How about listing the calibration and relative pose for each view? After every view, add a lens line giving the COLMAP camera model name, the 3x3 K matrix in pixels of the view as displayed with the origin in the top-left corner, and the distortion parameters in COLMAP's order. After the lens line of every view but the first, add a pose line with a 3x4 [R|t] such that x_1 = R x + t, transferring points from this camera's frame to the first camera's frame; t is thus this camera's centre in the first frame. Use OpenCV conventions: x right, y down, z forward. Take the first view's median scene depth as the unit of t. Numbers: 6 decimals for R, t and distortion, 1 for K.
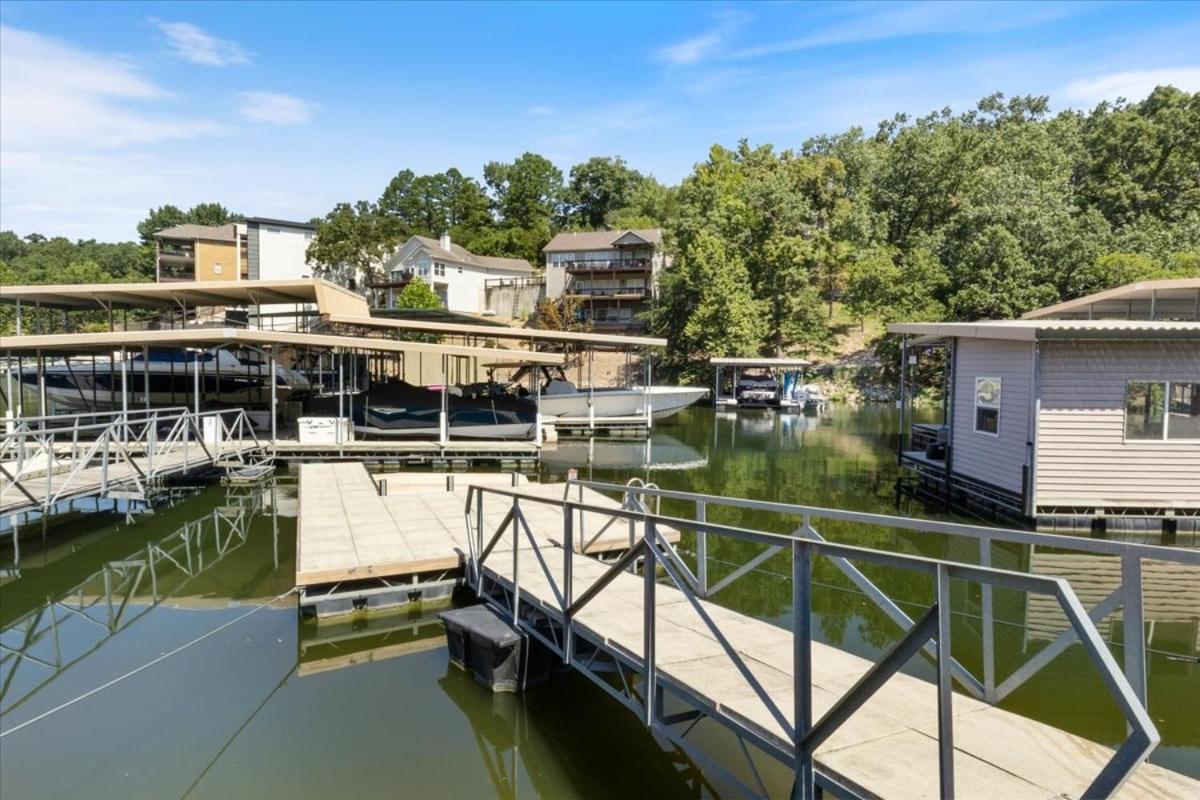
lens RADIAL K [[613.2, 0, 606.4], [0, 613.2, 392.5], [0, 0, 1]] dist [-0.008564, -0.001005]
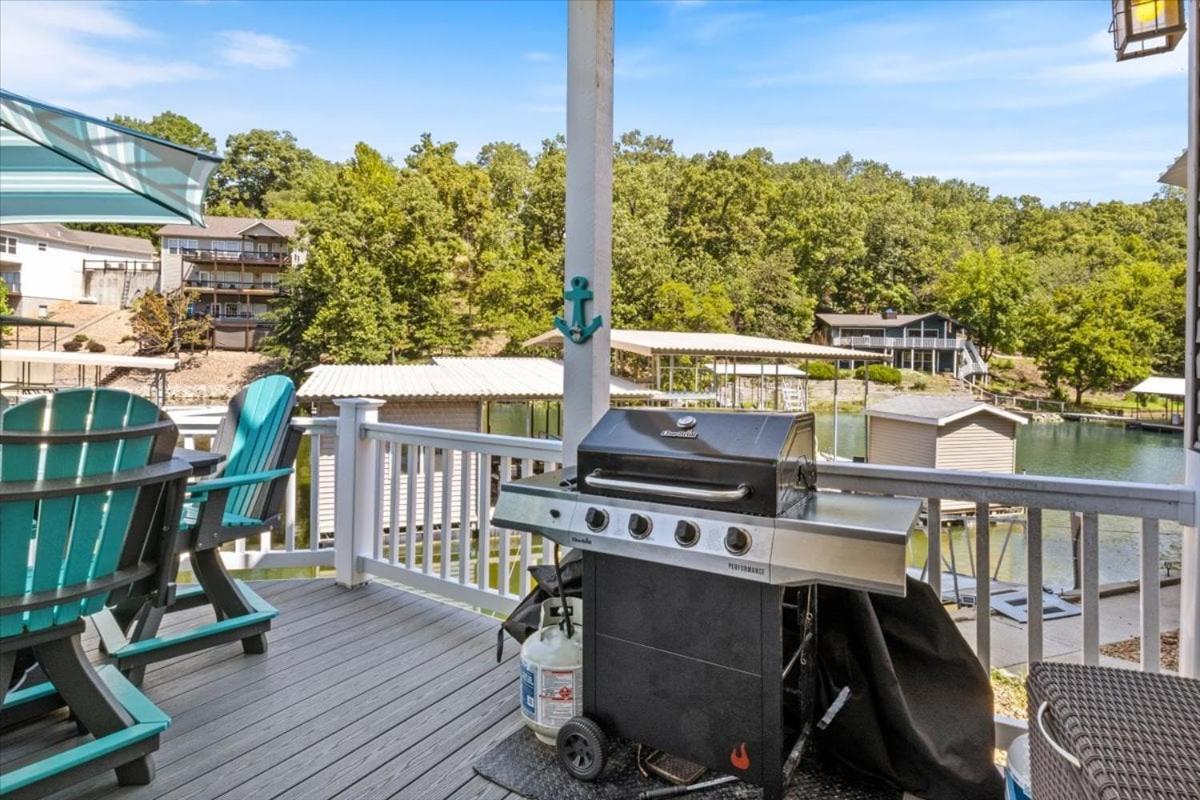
lens RADIAL K [[625.6, 0, 602.6], [0, 625.6, 359.1], [0, 0, 1]] dist [-0.004670, -0.002010]
pose [[0.910879, 0.004617, 0.412648, 0.126395], [0.008640, 0.999505, -0.030256, -0.023617], [-0.412583, 0.031125, 0.910388, -0.075189]]
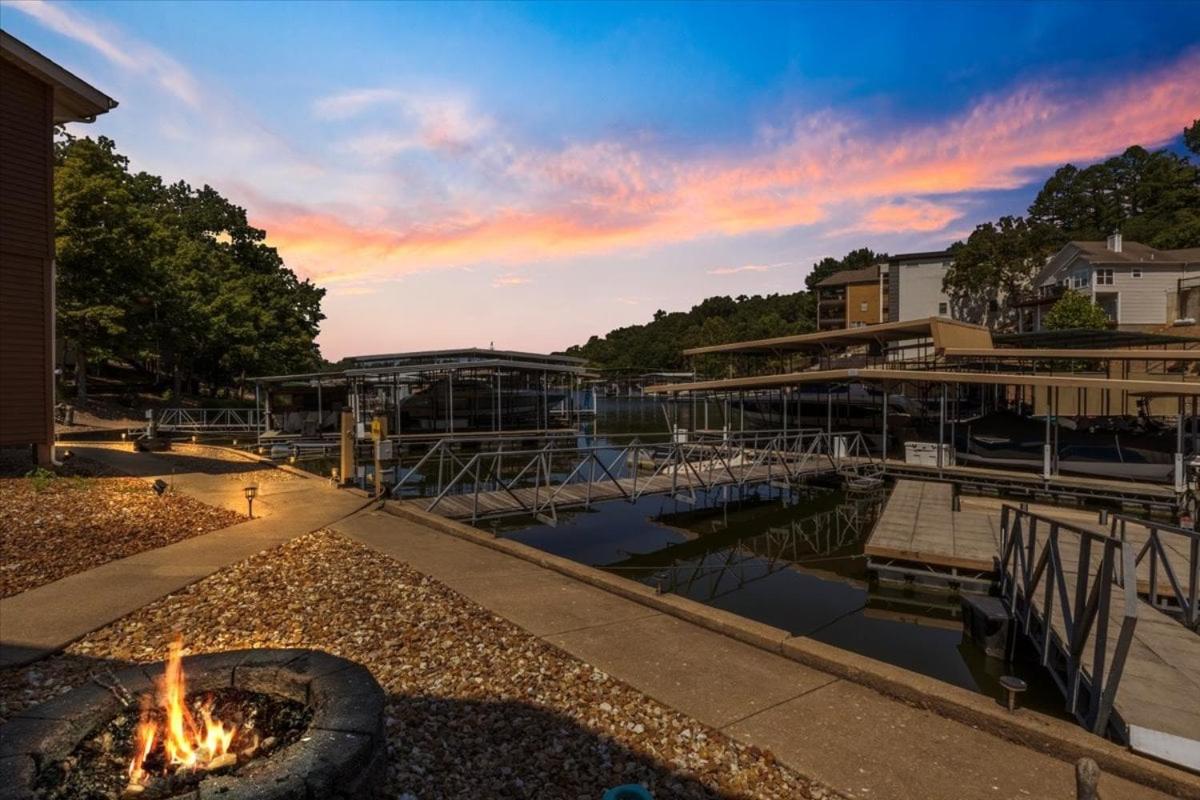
lens RADIAL K [[611.0, 0, 602.5], [0, 611.0, 399.1], [0, 0, 1]] dist [-0.005742, -0.002309]
pose [[0.561024, 0.002841, -0.827795, 0.038451], [-0.027278, 0.999514, -0.015056, -0.001909], [0.827350, 0.031028, 0.560829, -0.039083]]
